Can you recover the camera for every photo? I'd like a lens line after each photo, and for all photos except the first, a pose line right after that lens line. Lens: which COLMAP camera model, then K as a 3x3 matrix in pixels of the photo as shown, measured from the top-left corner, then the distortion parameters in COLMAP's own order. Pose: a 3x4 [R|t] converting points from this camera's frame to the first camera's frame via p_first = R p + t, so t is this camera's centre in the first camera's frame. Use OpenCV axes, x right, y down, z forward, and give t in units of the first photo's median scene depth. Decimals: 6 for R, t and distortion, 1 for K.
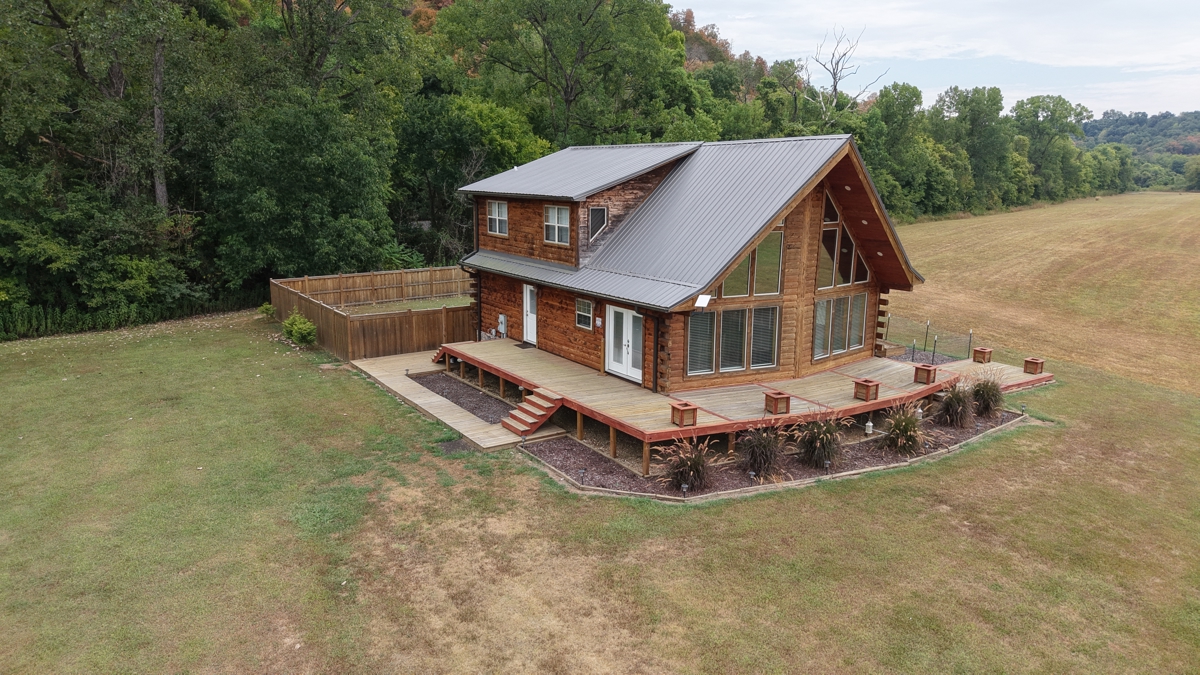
lens RADIAL K [[802.4, 0, 600.0], [0, 802.4, 337.5], [0, 0, 1]] dist [0.040765, -0.046728]
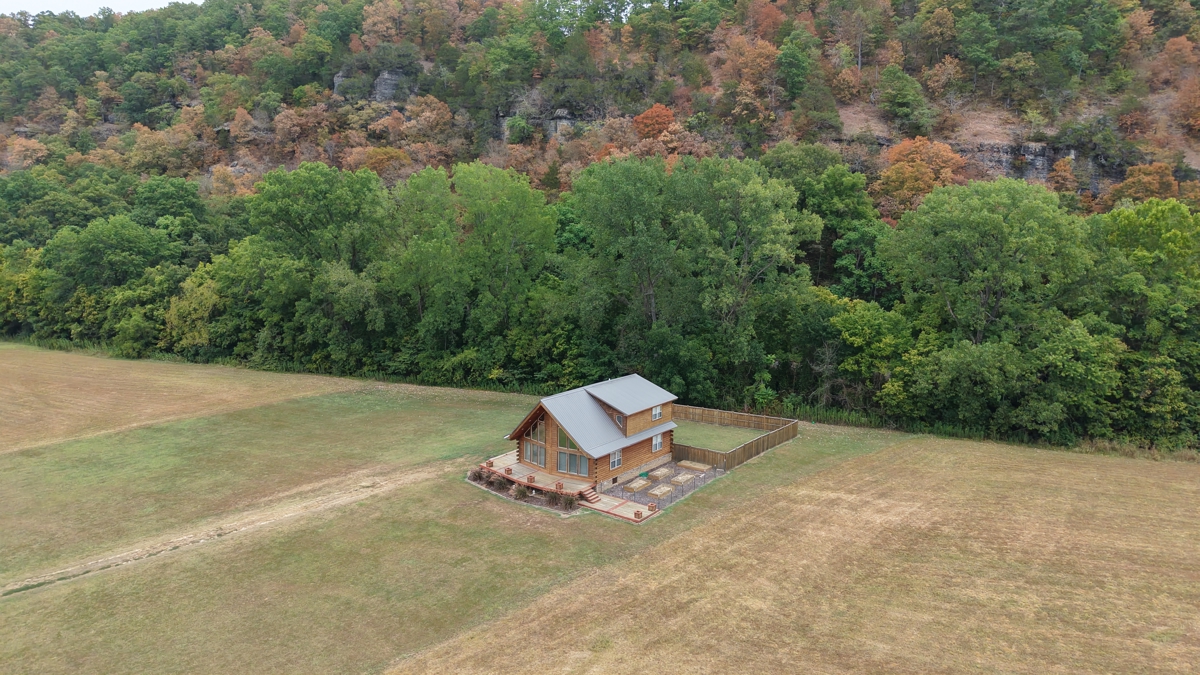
lens RADIAL K [[787.7, 0, 611.6], [0, 787.7, 335.6], [0, 0, 1]] dist [0.069262, -0.081890]
pose [[0.330300, 0.142456, -0.933064, 2.602170], [-0.196995, 0.977179, 0.079456, -0.637698], [0.923090, 0.157564, 0.350826, 0.091291]]
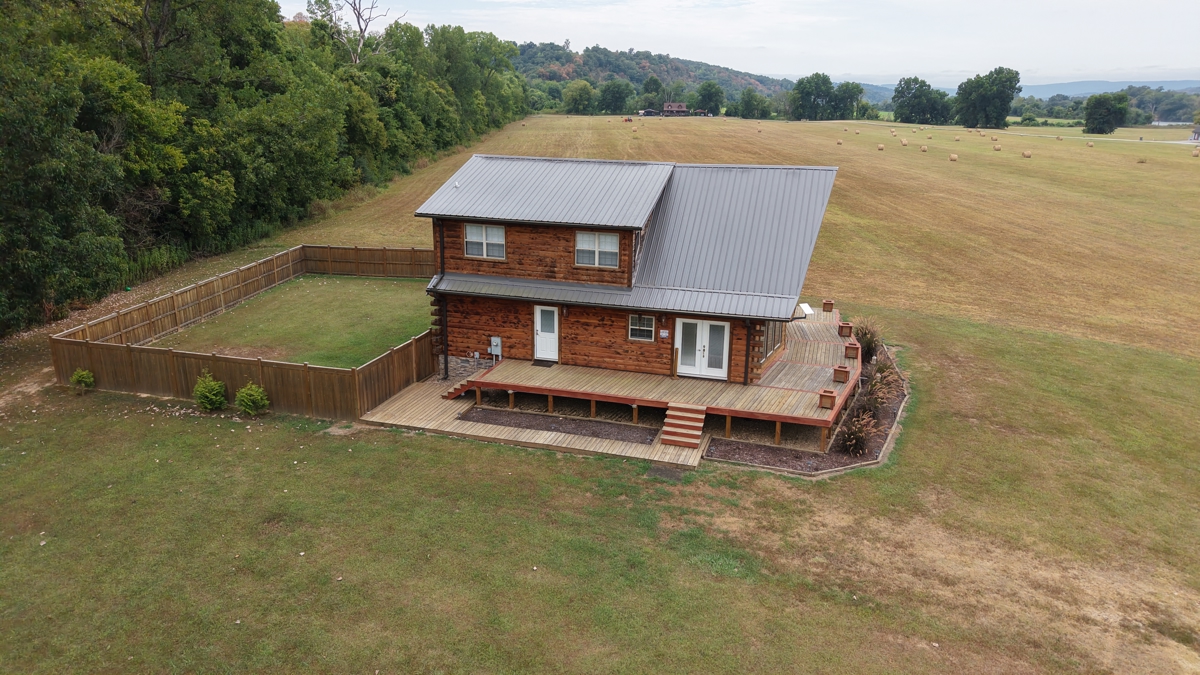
lens RADIAL K [[802.4, 0, 600.0], [0, 802.4, 337.5], [0, 0, 1]] dist [0.040765, -0.046728]
pose [[0.770289, -0.180803, 0.611527, -0.683188], [0.121091, 0.982988, 0.138100, -0.161987], [-0.626092, -0.032327, 0.779078, 0.150057]]
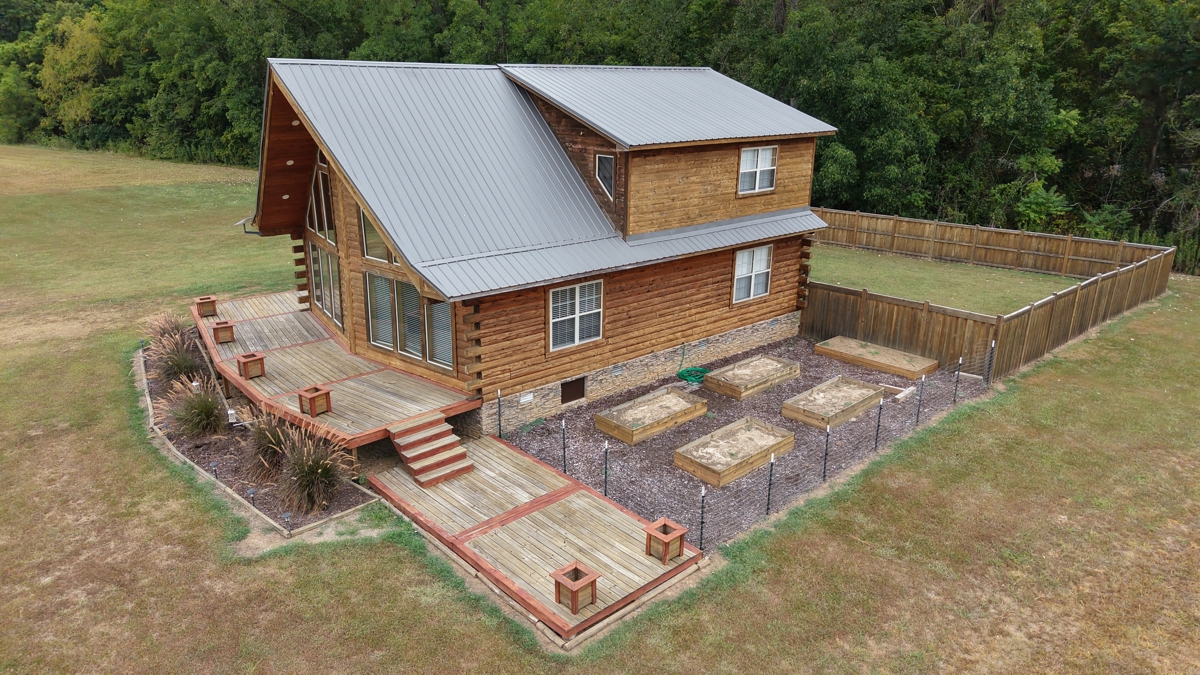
lens RADIAL K [[802.4, 0, 600.0], [0, 802.4, 337.5], [0, 0, 1]] dist [0.040765, -0.046728]
pose [[0.133245, 0.301773, -0.944023, 0.947064], [-0.207833, 0.939845, 0.271103, -0.219945], [0.969047, 0.160076, 0.187948, 0.954792]]
